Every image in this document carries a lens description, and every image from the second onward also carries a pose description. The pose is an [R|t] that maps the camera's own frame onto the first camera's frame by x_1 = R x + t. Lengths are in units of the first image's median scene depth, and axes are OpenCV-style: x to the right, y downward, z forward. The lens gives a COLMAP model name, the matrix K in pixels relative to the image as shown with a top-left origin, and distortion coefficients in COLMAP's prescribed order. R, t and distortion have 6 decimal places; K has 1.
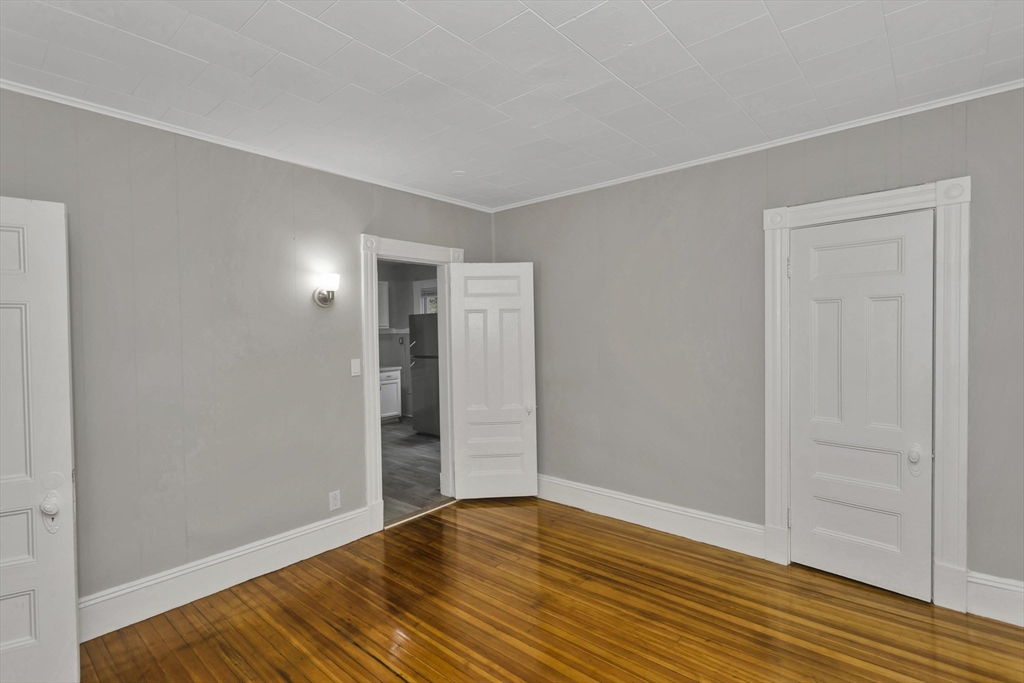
lens RADIAL K [[482.9, 0, 520.6], [0, 482.9, 339.0], [0, 0, 1]] dist [-0.000407, 0.001693]
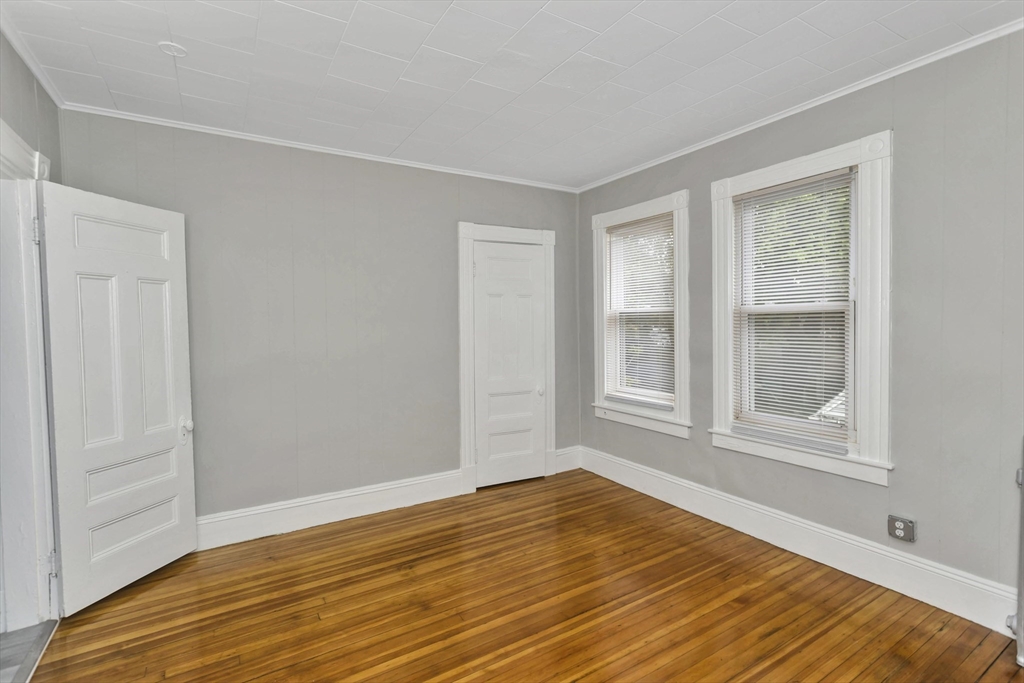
lens RADIAL K [[482.9, 0, 511.0], [0, 482.9, 340.9], [0, 0, 1]] dist [-0.000407, 0.001693]
pose [[0.315693, -0.023382, 0.948573, -0.698749], [0.025392, 0.999547, 0.016187, 0.032918], [-0.948522, 0.018976, 0.316144, 0.491604]]
